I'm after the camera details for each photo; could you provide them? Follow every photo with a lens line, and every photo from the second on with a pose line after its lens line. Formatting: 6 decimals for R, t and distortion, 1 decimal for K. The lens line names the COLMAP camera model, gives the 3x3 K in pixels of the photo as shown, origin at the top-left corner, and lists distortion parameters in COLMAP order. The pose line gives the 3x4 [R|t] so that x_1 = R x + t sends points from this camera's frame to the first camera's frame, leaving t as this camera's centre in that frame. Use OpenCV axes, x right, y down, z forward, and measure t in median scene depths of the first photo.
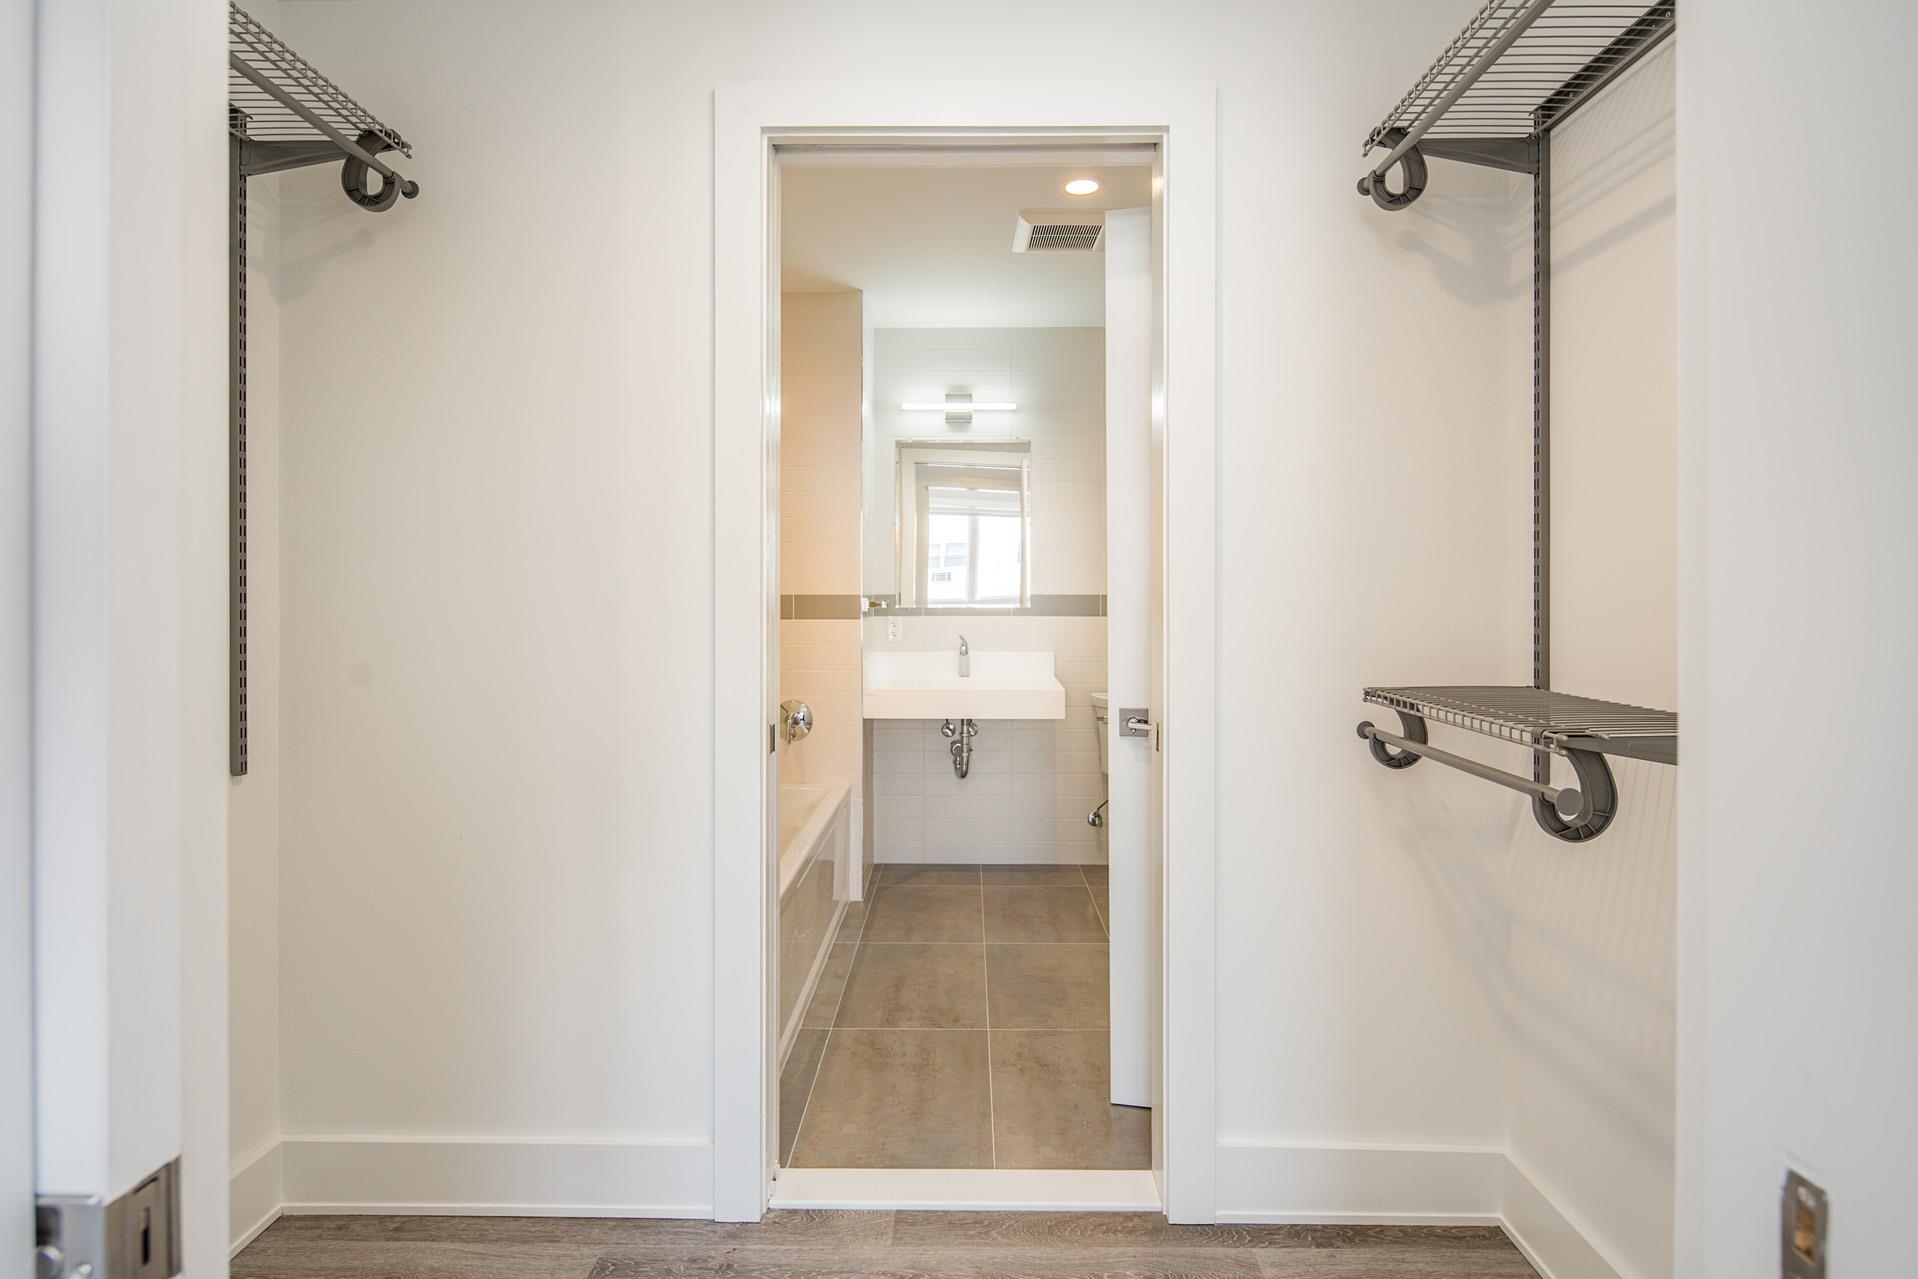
lens RADIAL K [[956.3, 0, 968.4], [0, 956.3, 602.9], [0, 0, 1]] dist [-0.001622, -0.001276]
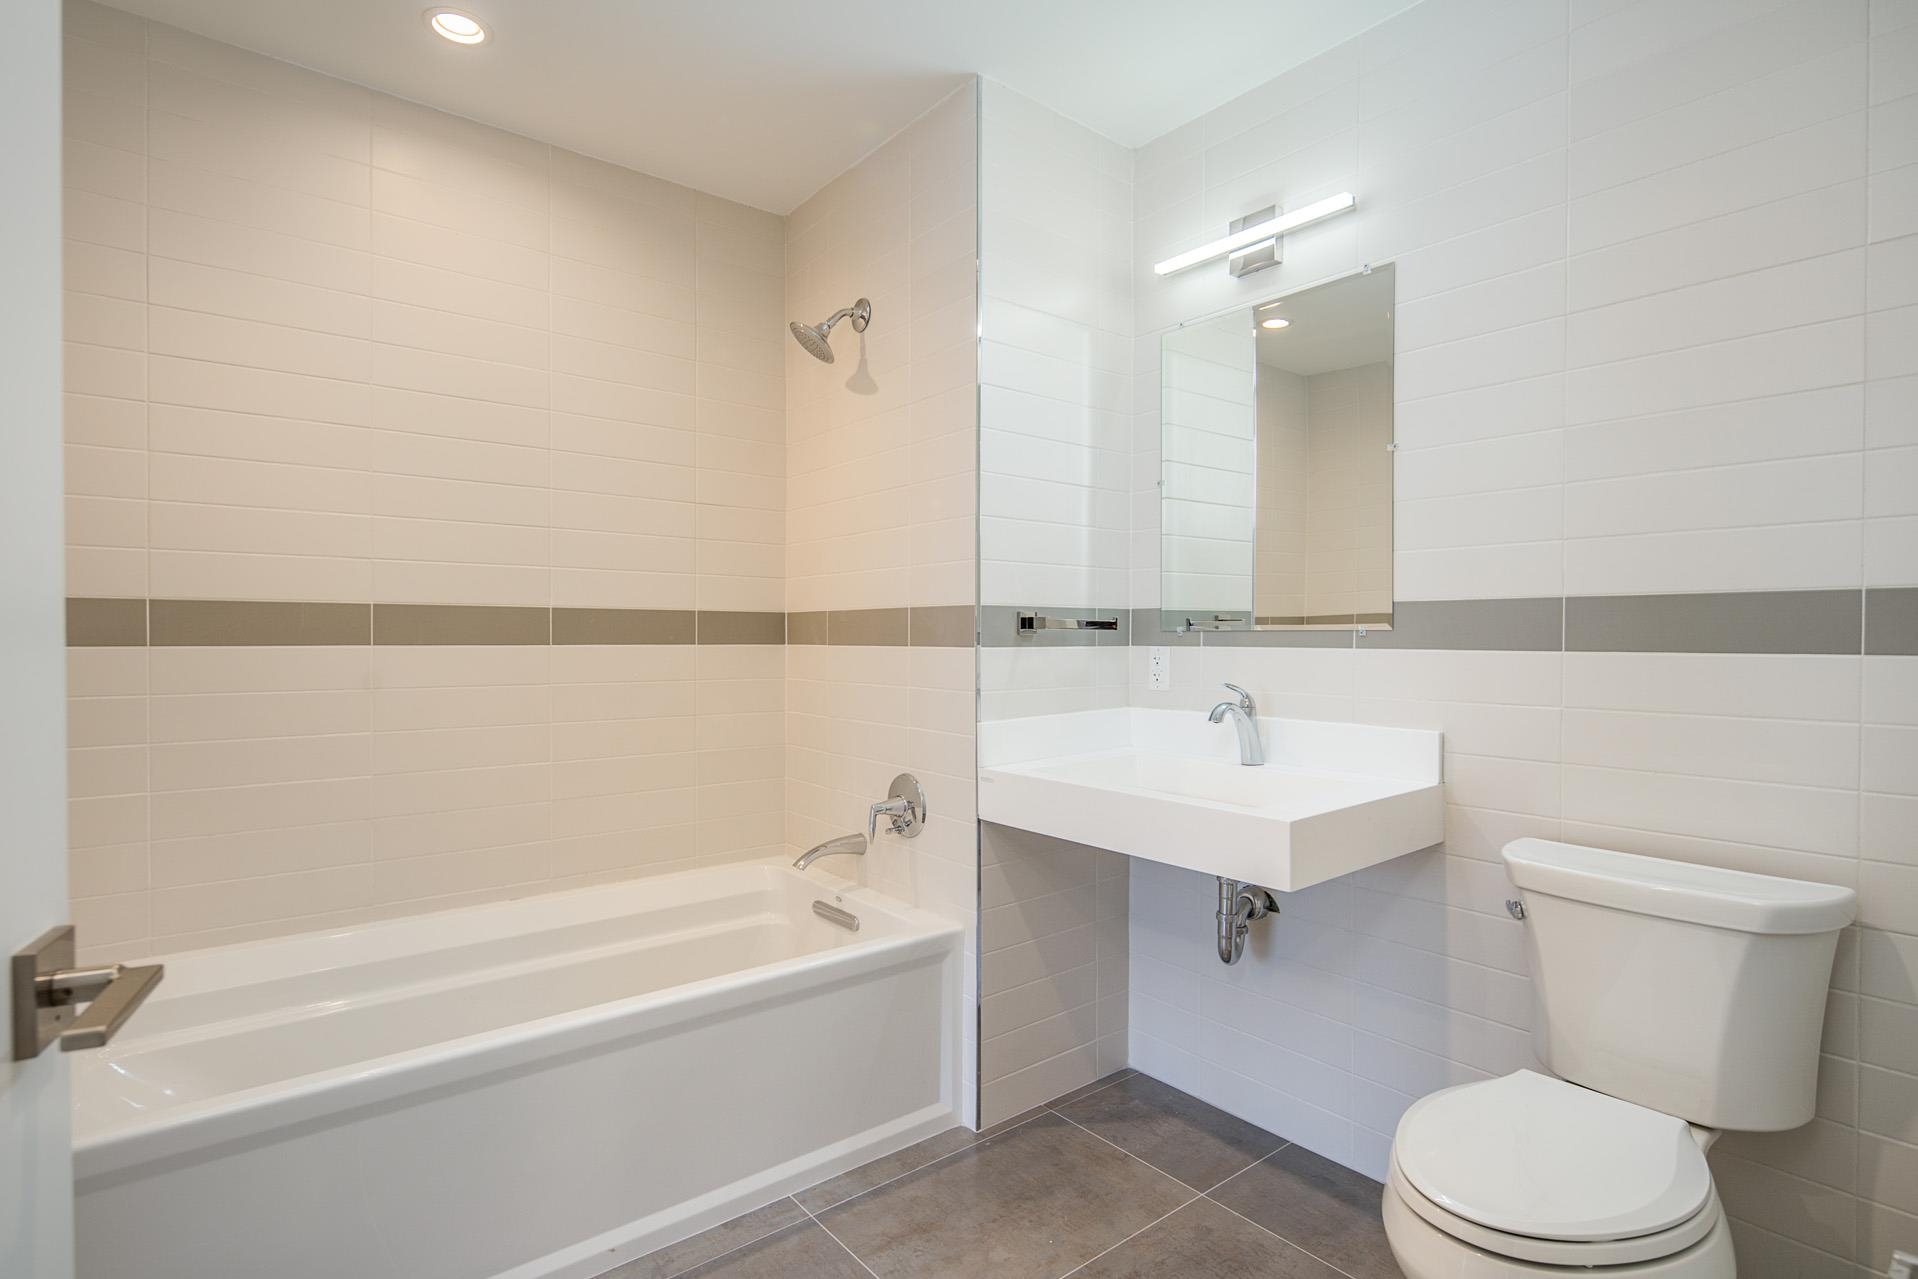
lens RADIAL K [[964.8, 0, 959.0], [0, 964.8, 639.5], [0, 0, 1]] dist [0.000136, -0.000823]
pose [[0.623335, 0.014748, -0.781816, 0.337520], [-0.003824, 0.999868, 0.015813, 0.002195], [0.781945, -0.006867, 0.623309, 0.625776]]
